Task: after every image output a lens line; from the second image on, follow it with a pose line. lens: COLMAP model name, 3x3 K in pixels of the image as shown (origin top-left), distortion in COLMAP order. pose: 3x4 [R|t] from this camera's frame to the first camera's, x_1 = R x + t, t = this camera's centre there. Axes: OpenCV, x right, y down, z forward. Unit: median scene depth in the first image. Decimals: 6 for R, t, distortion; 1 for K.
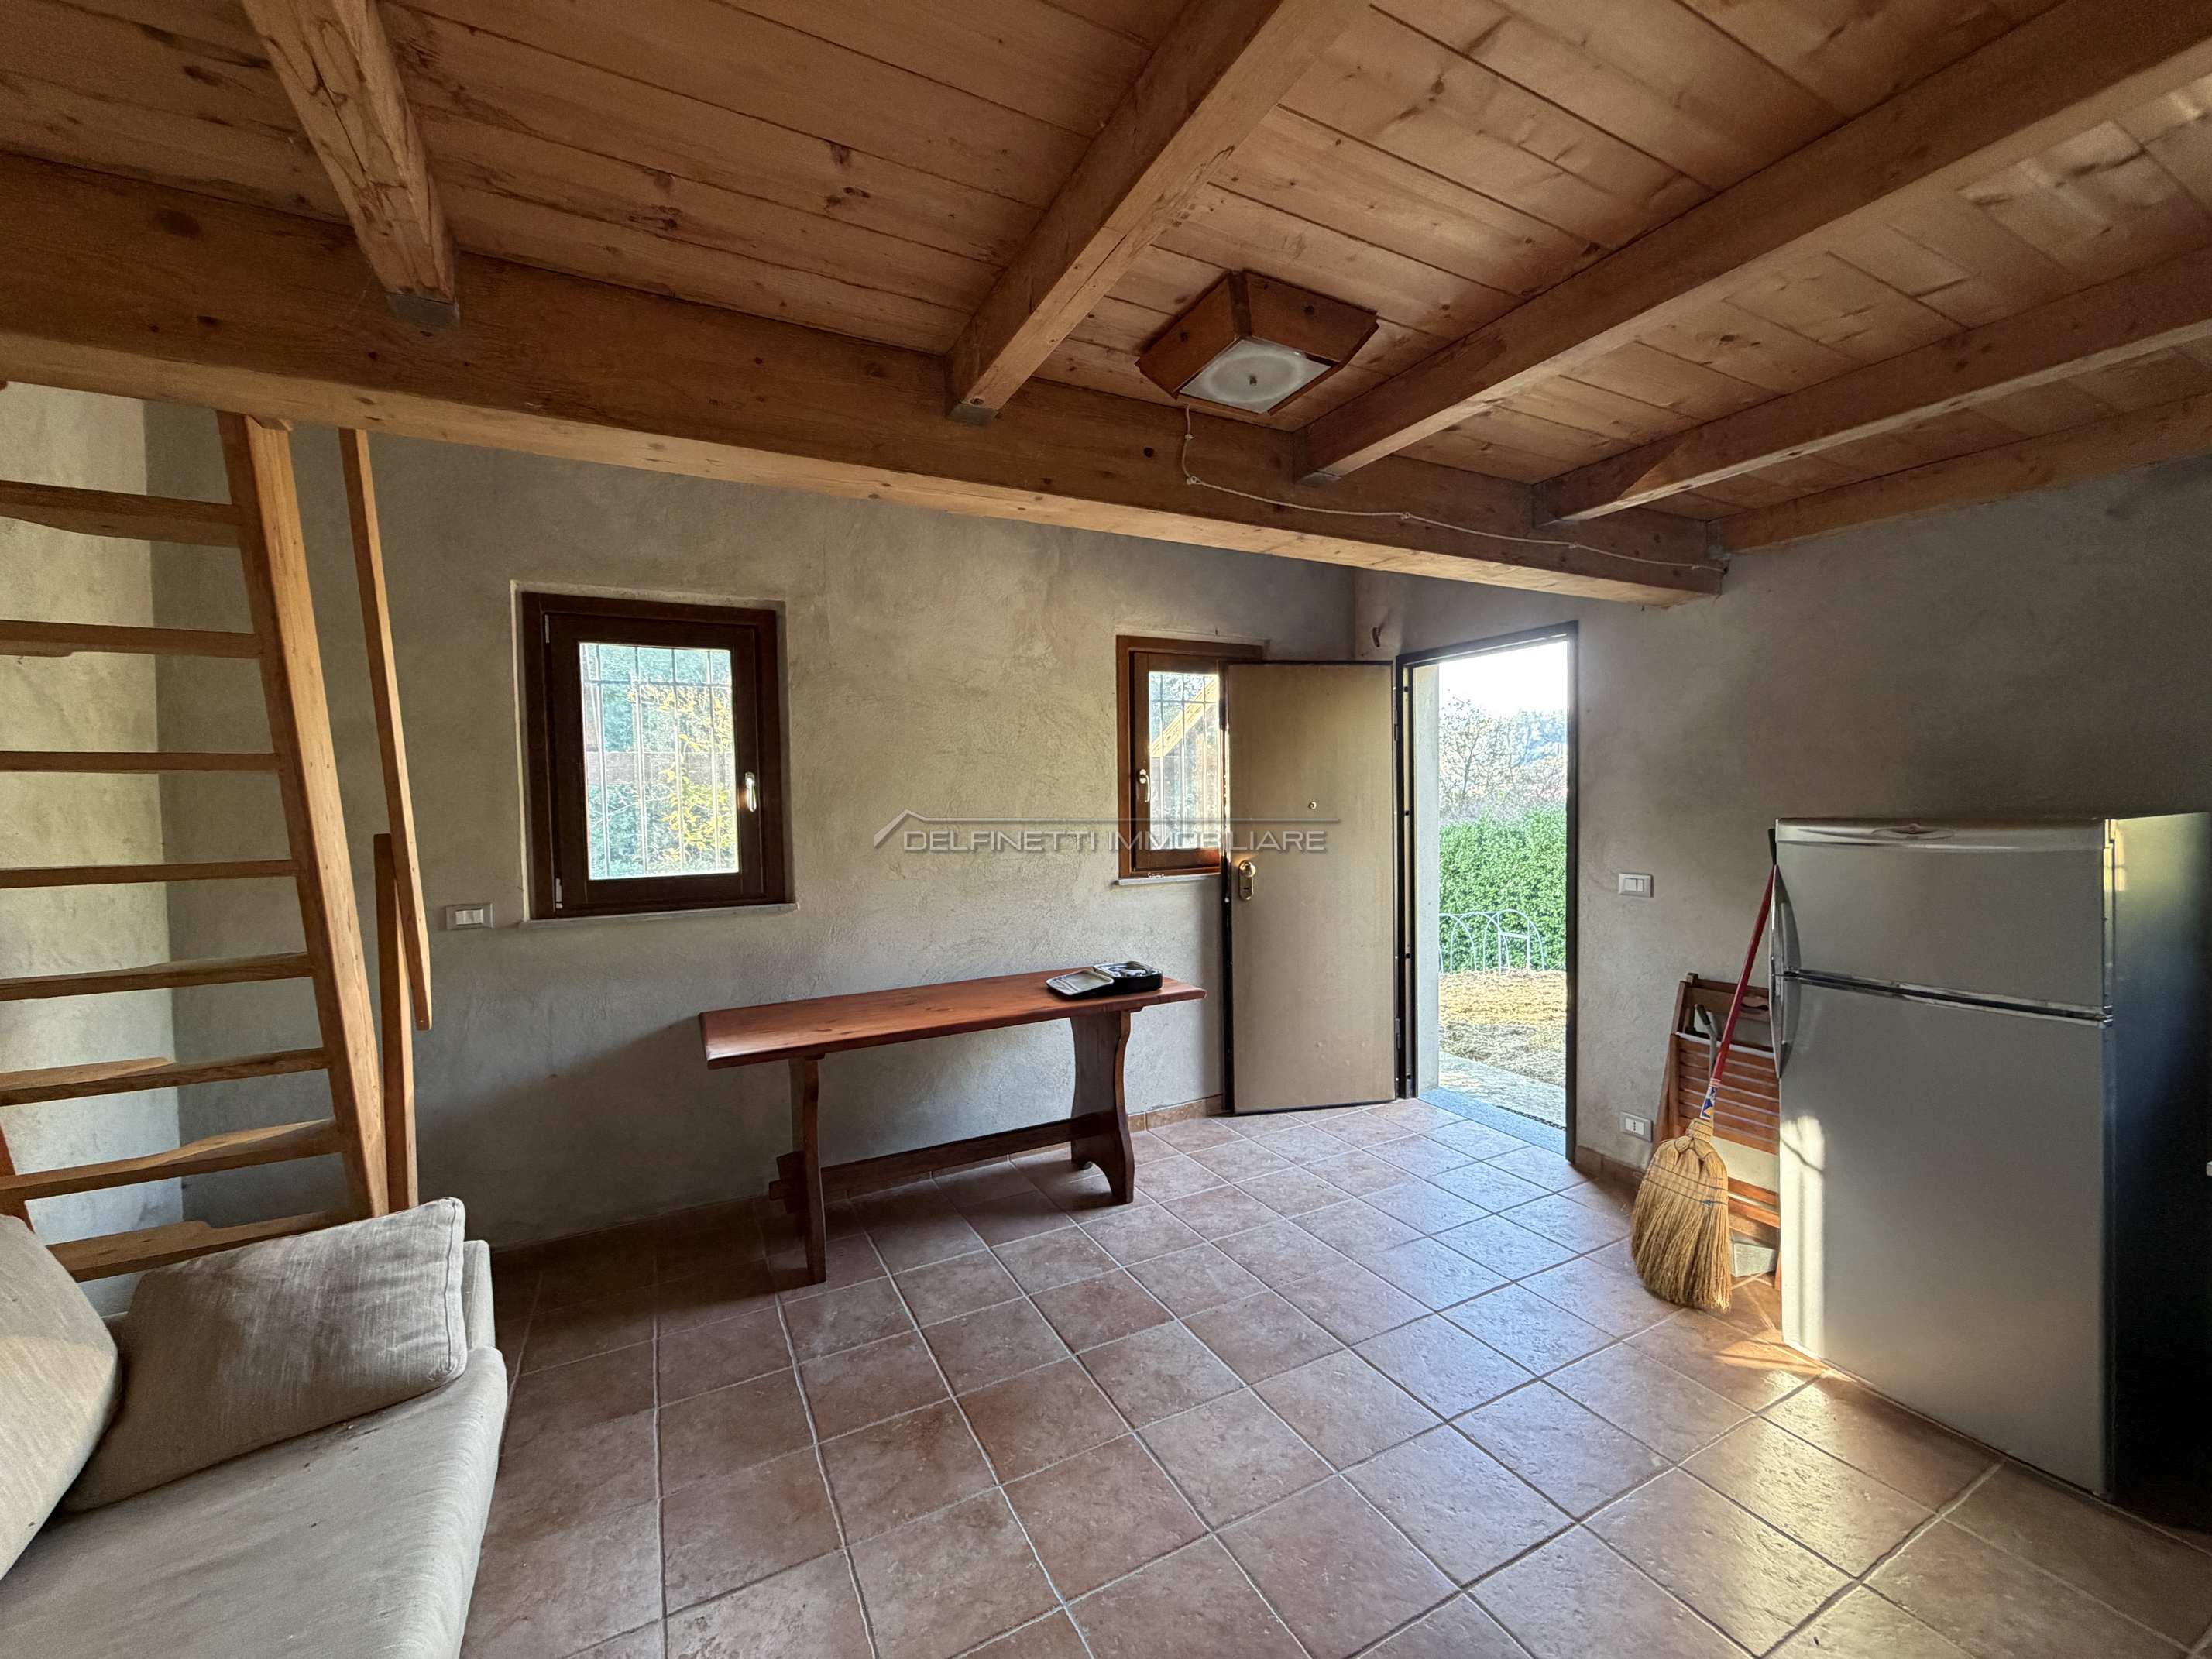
lens RADIAL K [[882.4, 0, 1099.1], [0, 882.4, 825.5], [0, 0, 1]] dist [-0.000110, 0.000043]
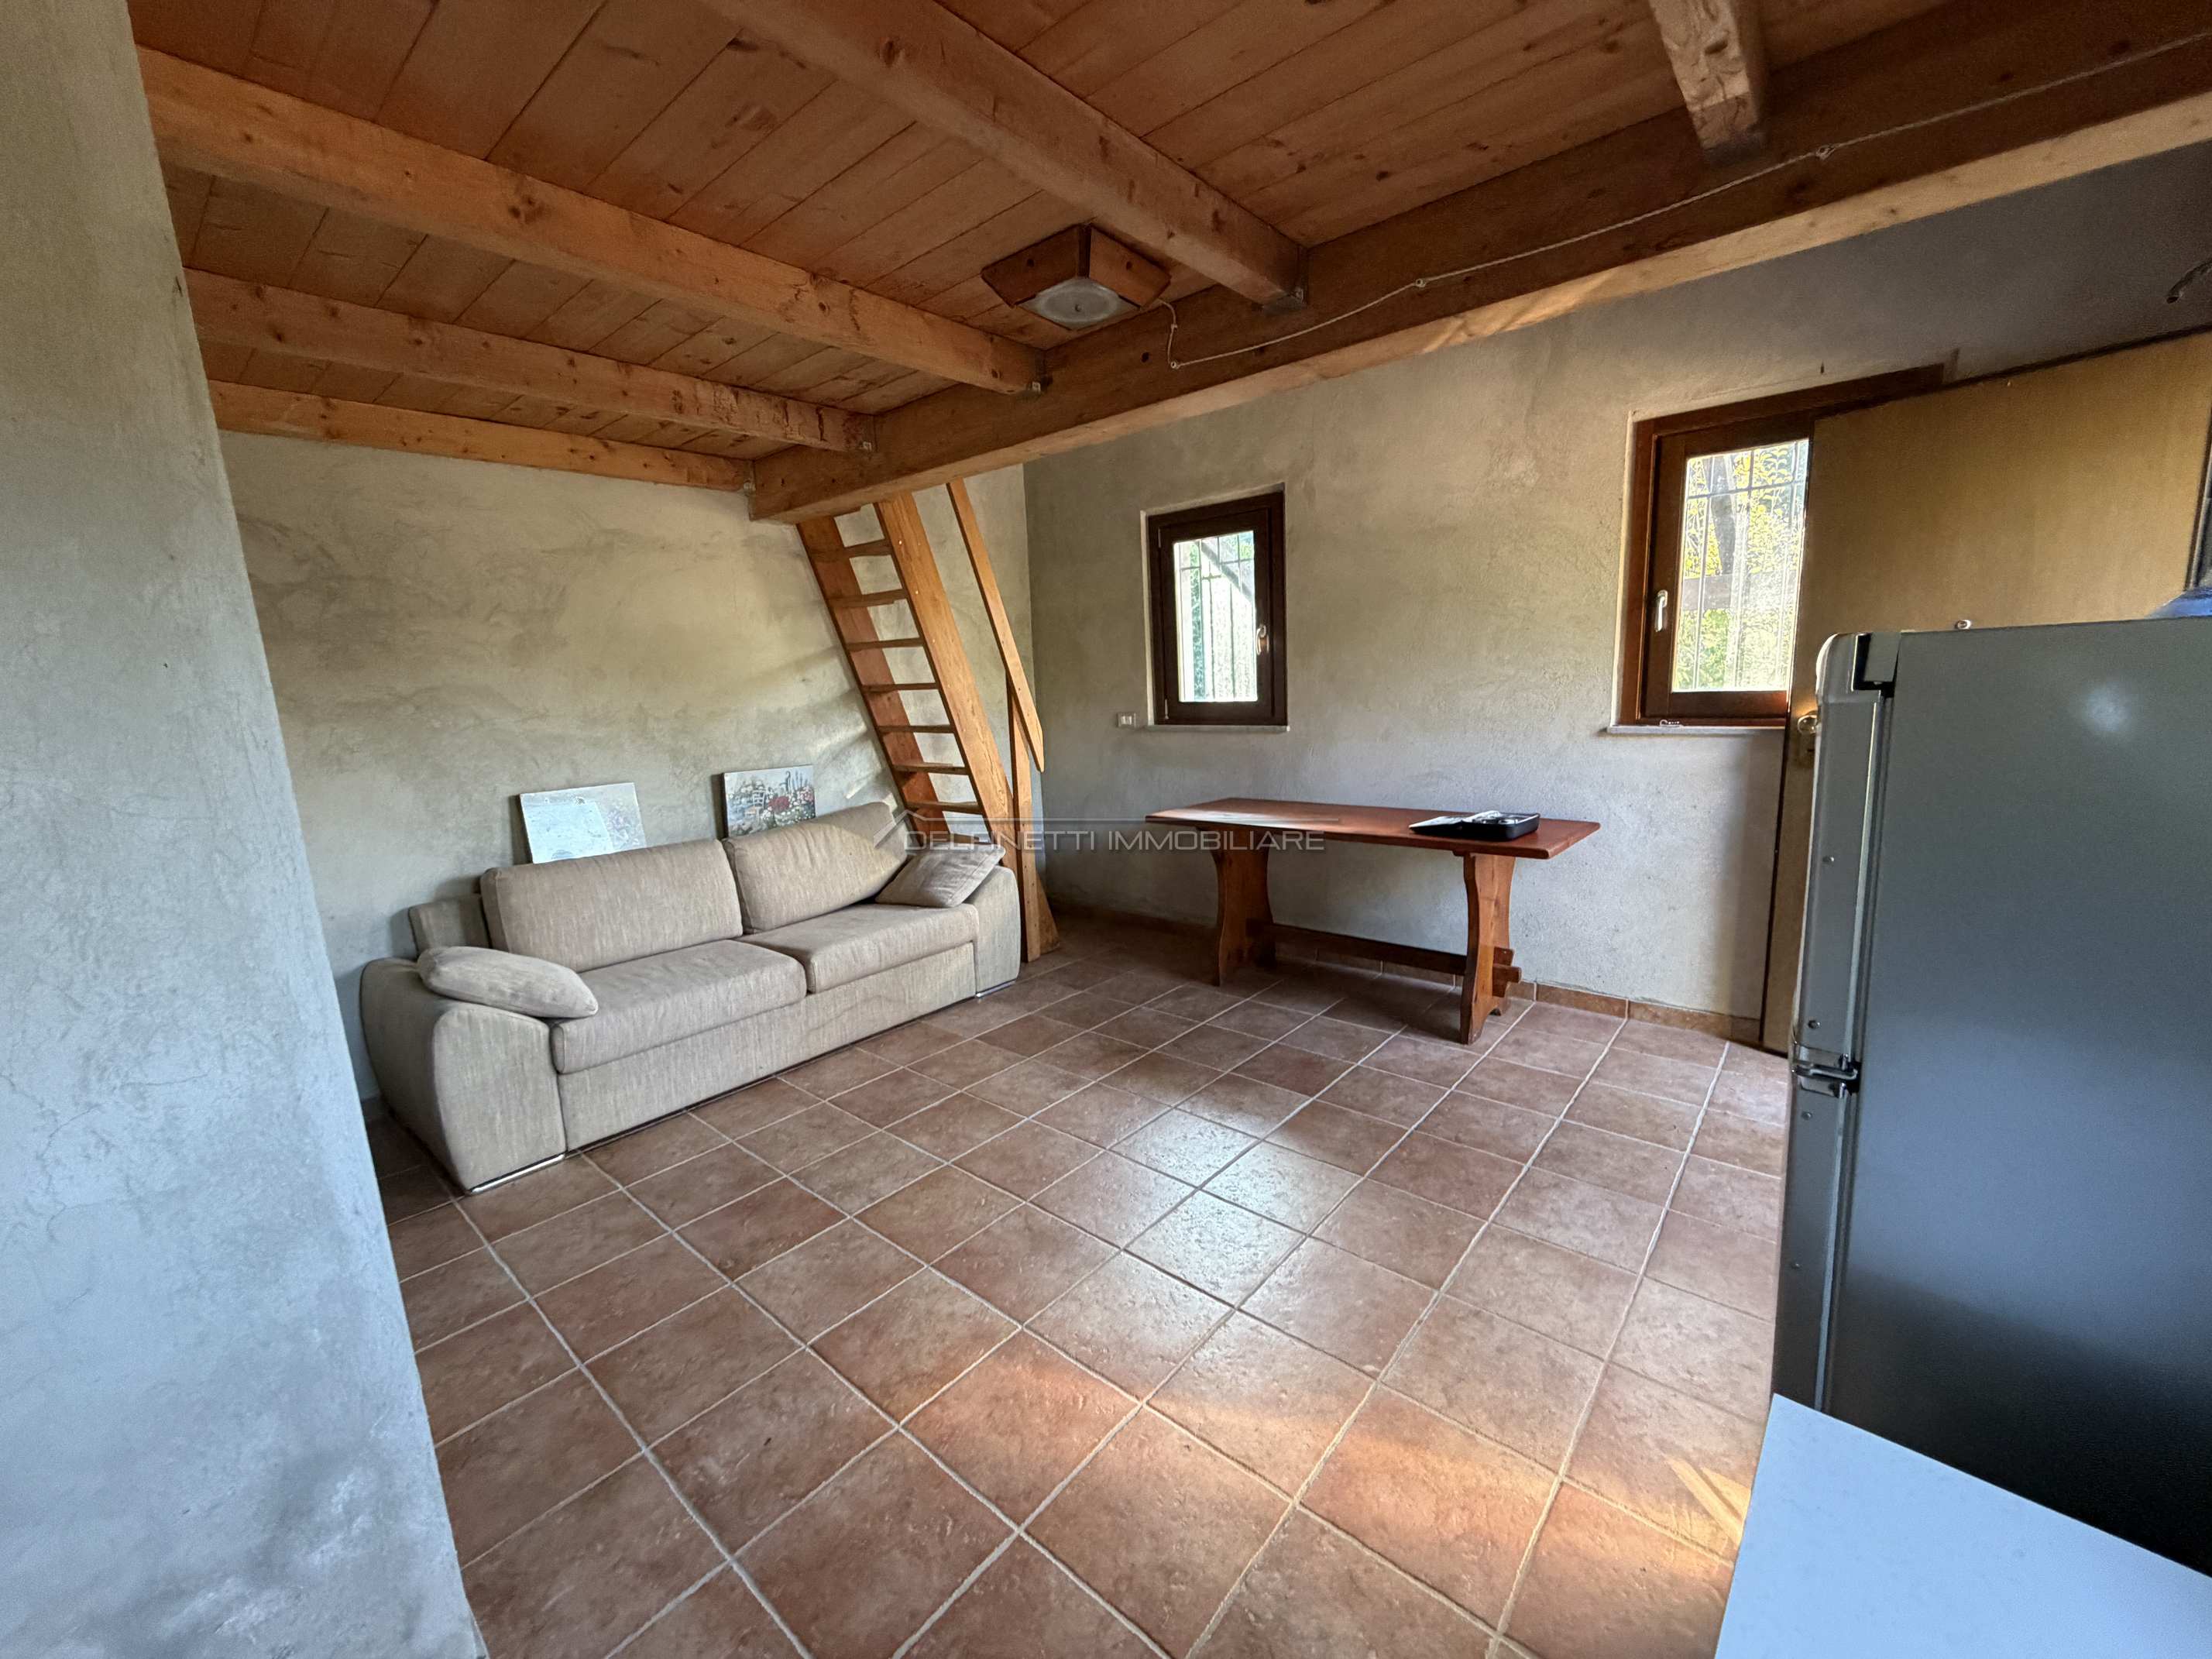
lens RADIAL K [[882.4, 0, 1104.1], [0, 882.4, 823.8], [0, 0, 1]] dist [-0.000110, 0.000043]
pose [[0.376284, 0.158281, -0.912884, 0.771933], [0.008130, 0.984697, 0.174083, 0.002195], [0.926469, -0.072926, 0.369239, 0.271005]]
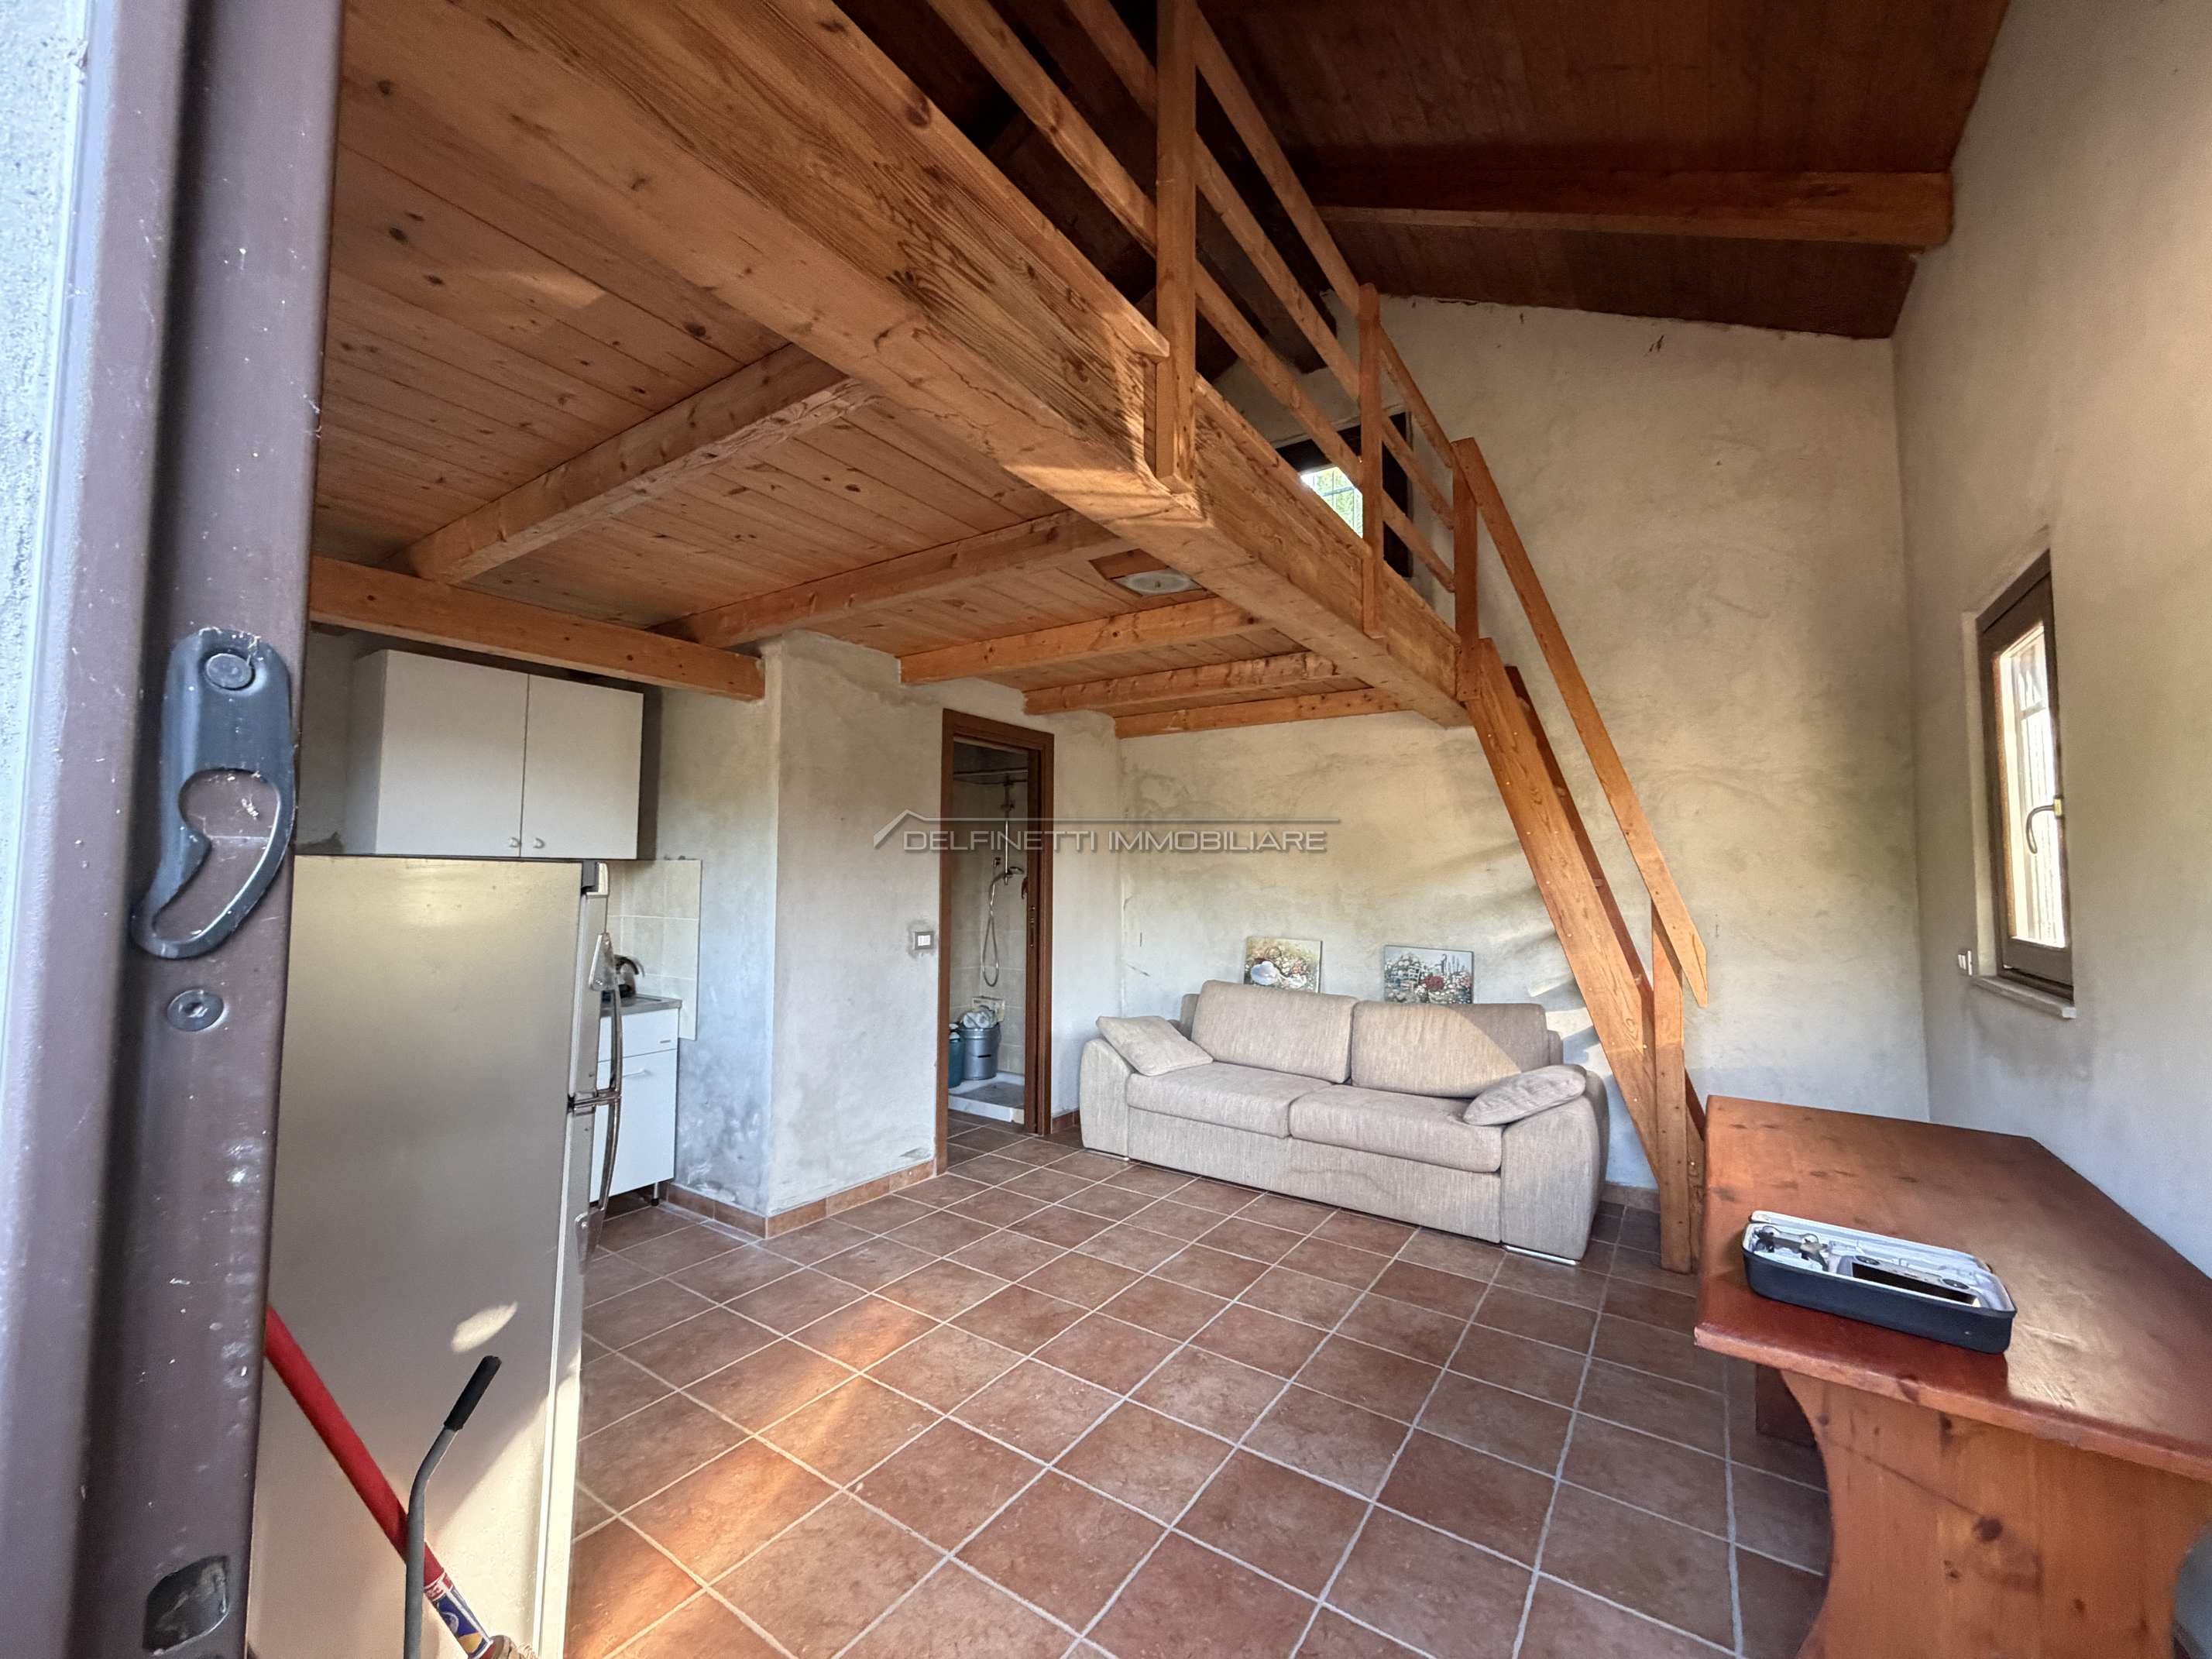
lens RADIAL K [[882.4, 0, 1101.8], [0, 882.4, 830.5], [0, 0, 1]] dist [-0.000110, 0.000043]
pose [[-0.875536, -0.015523, -0.482904, 0.541888], [-0.010075, 0.999853, -0.013874, -0.019251], [0.483048, -0.007282, -0.875564, 1.234377]]
